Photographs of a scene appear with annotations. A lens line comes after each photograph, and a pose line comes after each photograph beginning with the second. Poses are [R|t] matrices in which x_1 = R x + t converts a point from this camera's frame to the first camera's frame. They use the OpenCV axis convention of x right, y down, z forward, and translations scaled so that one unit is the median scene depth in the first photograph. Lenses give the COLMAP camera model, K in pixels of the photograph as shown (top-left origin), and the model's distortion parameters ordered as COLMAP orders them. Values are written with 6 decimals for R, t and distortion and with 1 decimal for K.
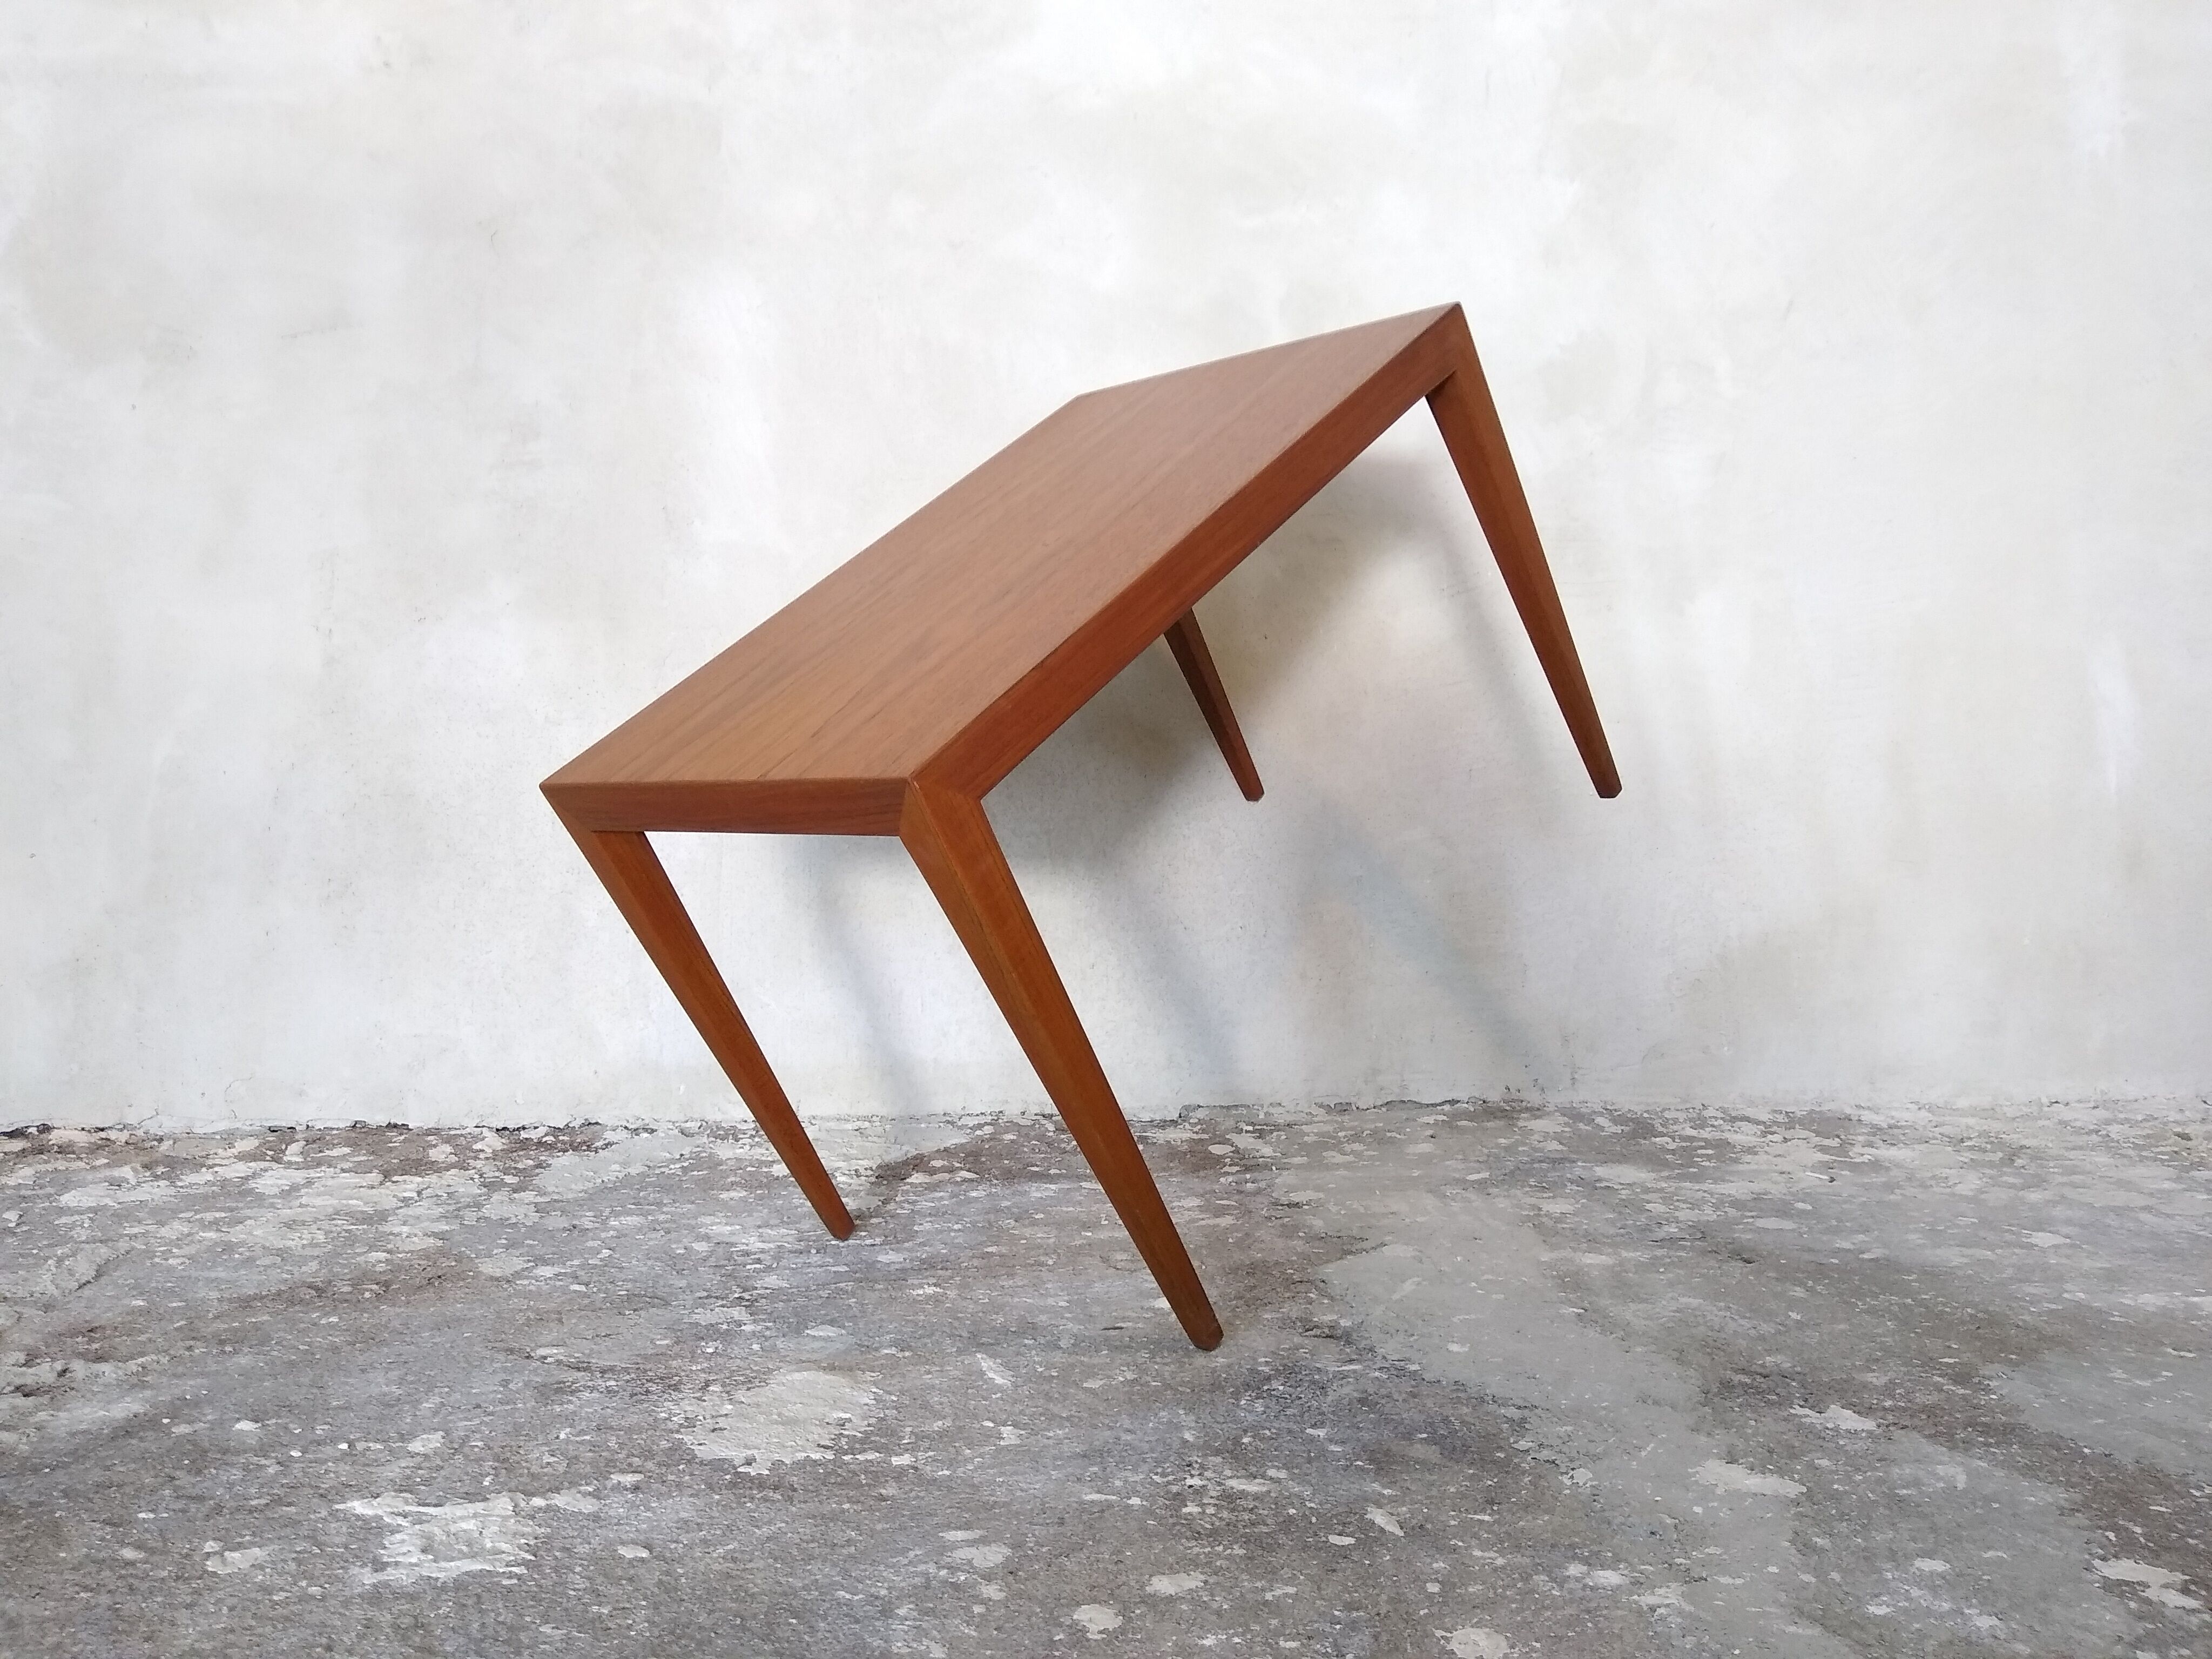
lens RADIAL K [[1732.7, 0, 1105.1], [0, 1732.7, 810.7], [0, 0, 1]] dist [0.092263, -0.159653]
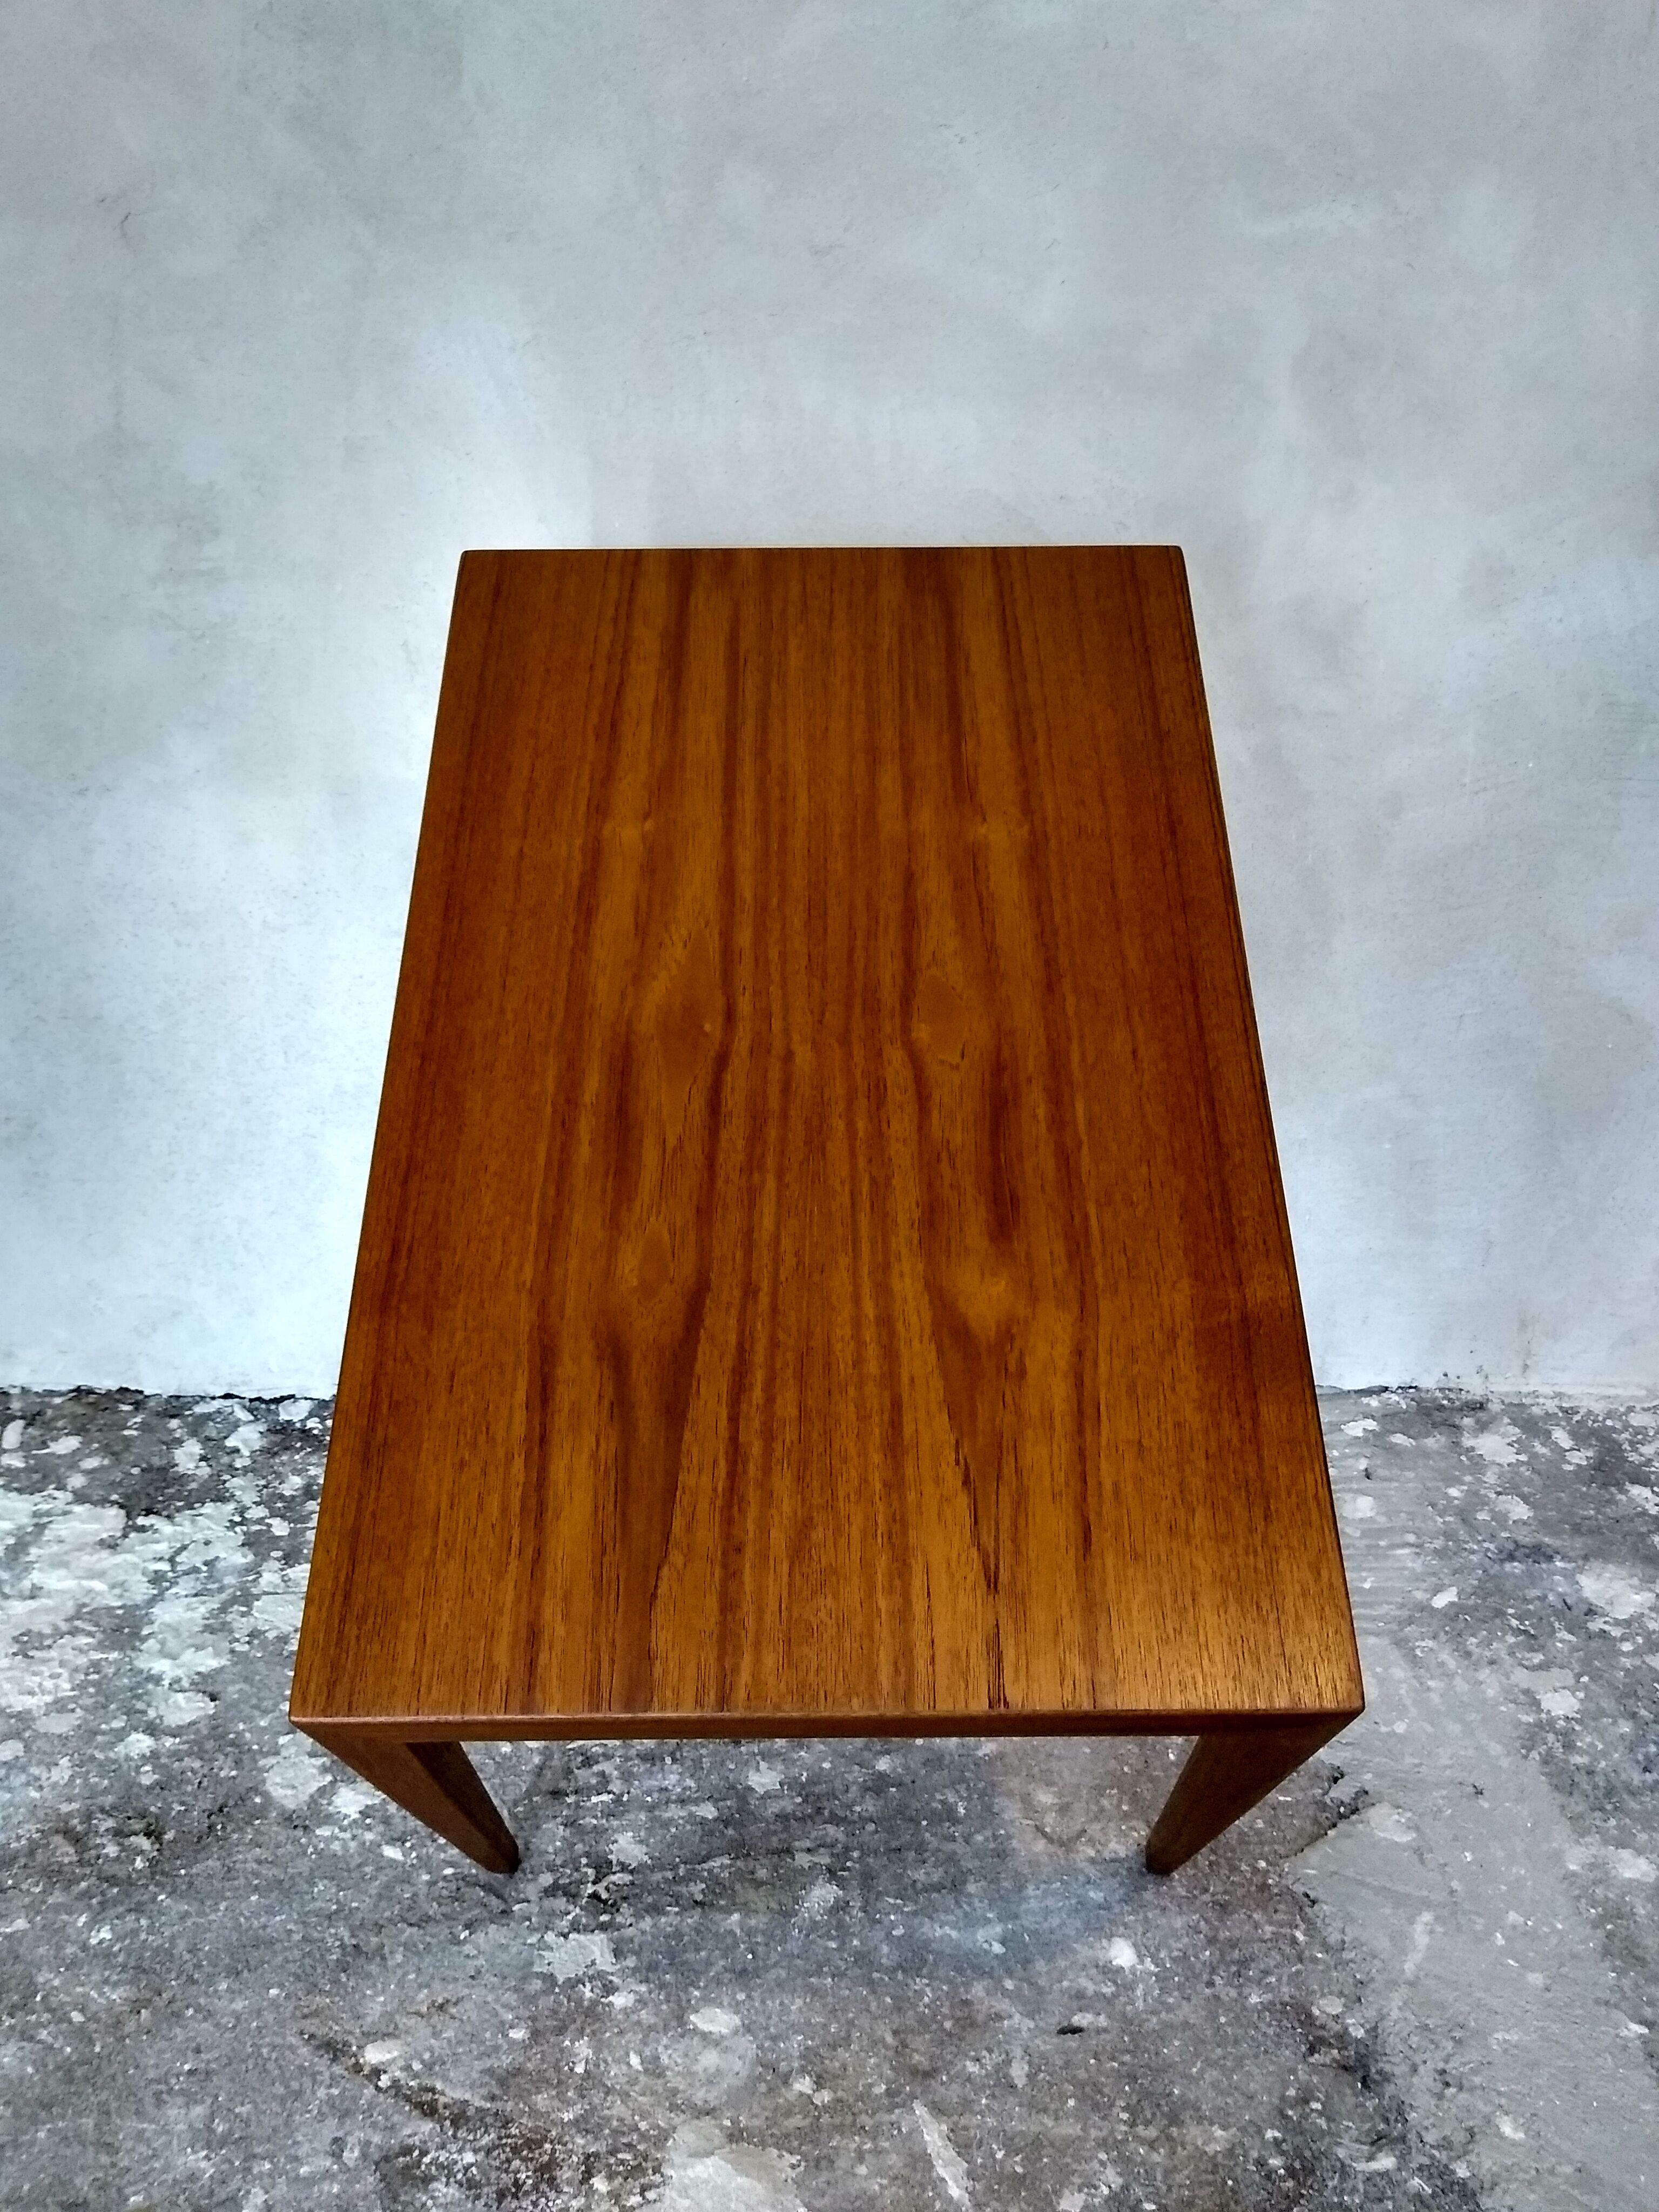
lens RADIAL K [[1739.2, 0, 838.5], [0, 1739.2, 1118.2], [0, 0, 1]] dist [0.094636, -0.176136]
pose [[0.999482, 0.022316, 0.023178, -0.123705], [-0.029181, 0.932183, 0.360809, -0.366712], [-0.013555, -0.361299, 0.932352, 0.365257]]
